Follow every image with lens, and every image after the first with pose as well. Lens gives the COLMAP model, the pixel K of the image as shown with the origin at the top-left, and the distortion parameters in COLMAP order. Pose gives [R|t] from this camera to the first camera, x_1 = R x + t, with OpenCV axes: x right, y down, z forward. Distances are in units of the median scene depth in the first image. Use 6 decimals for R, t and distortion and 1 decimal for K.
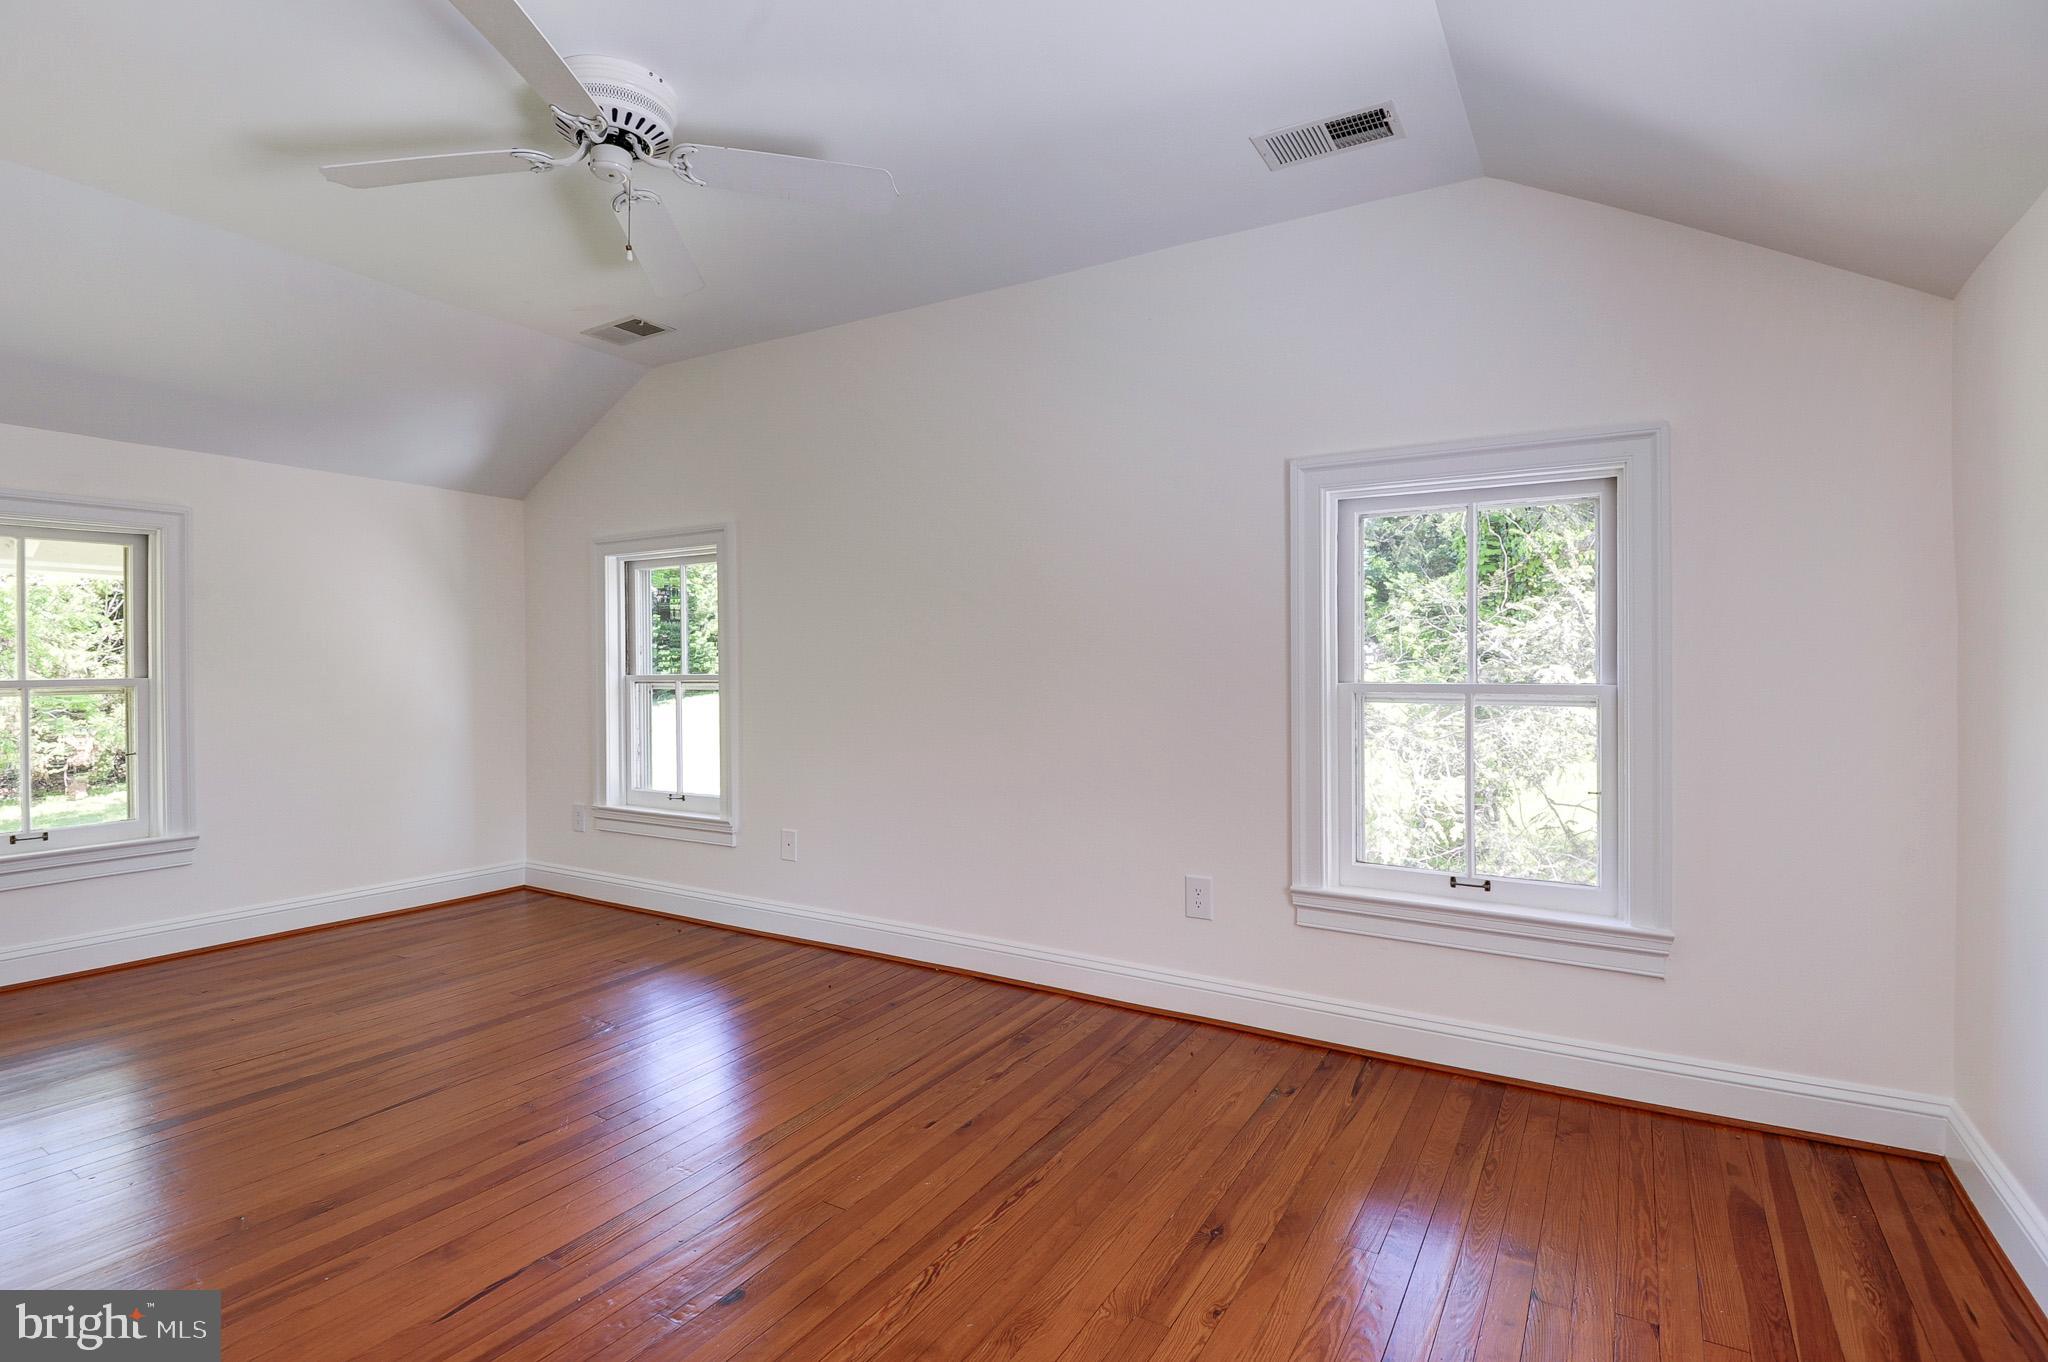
lens RADIAL K [[951.9, 0, 1018.2], [0, 951.9, 679.7], [0, 0, 1]] dist [0.002482, -0.017843]
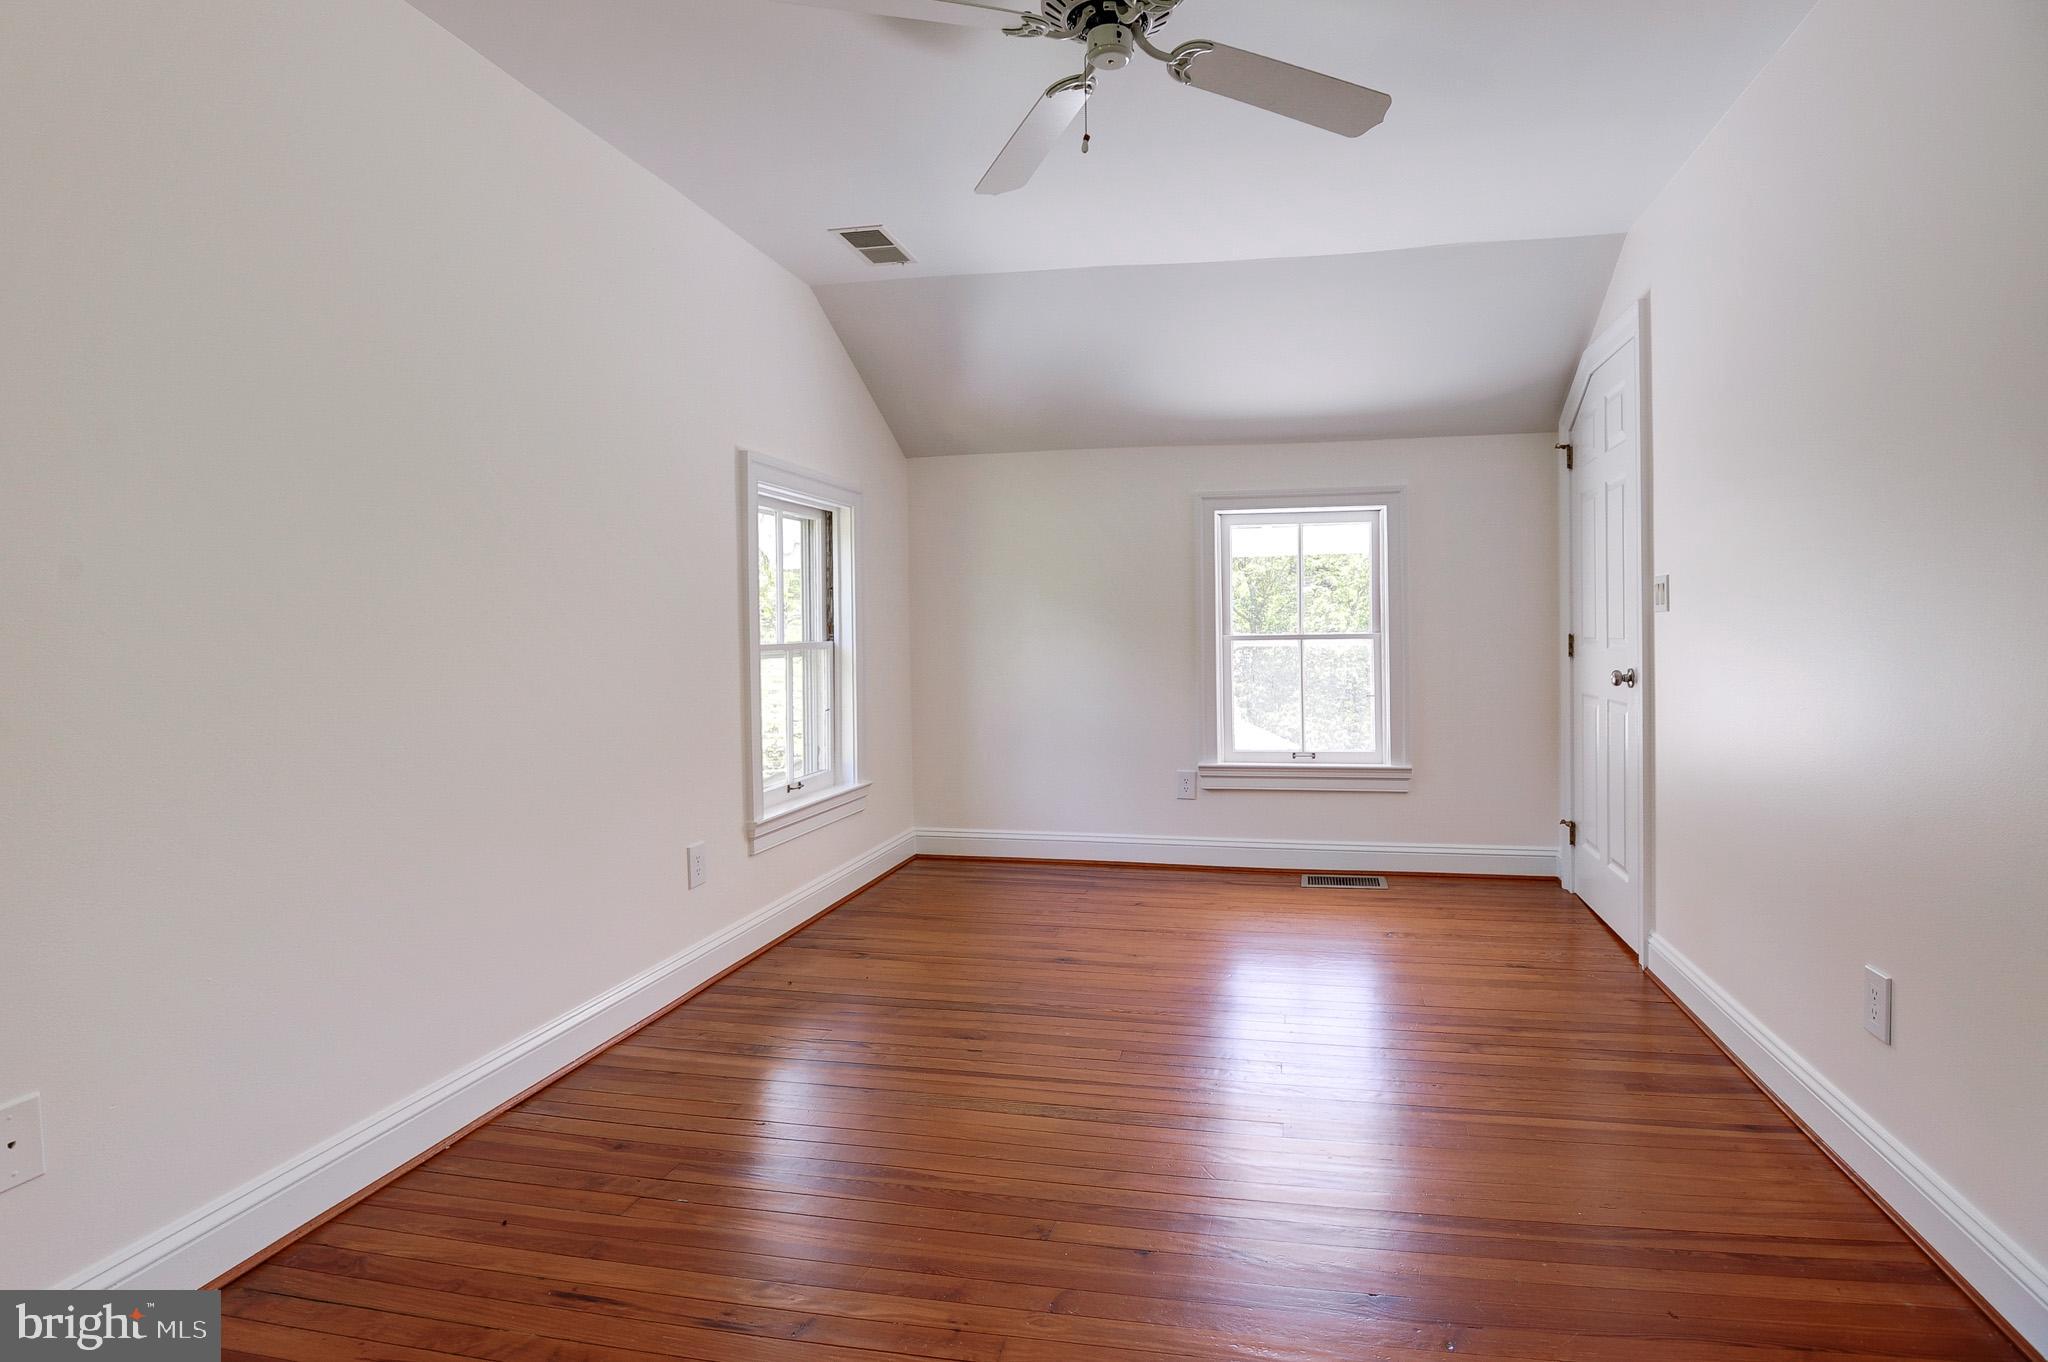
lens RADIAL K [[1195.5, 0, 1027.4], [0, 1195.5, 637.7], [0, 0, 1]] dist [0.001226, -0.000093]
pose [[-0.345723, -0.007892, 0.938304, -1.370271], [0.021990, 0.999622, 0.016510, -0.023721], [-0.938079, 0.026341, -0.345418, 1.382955]]
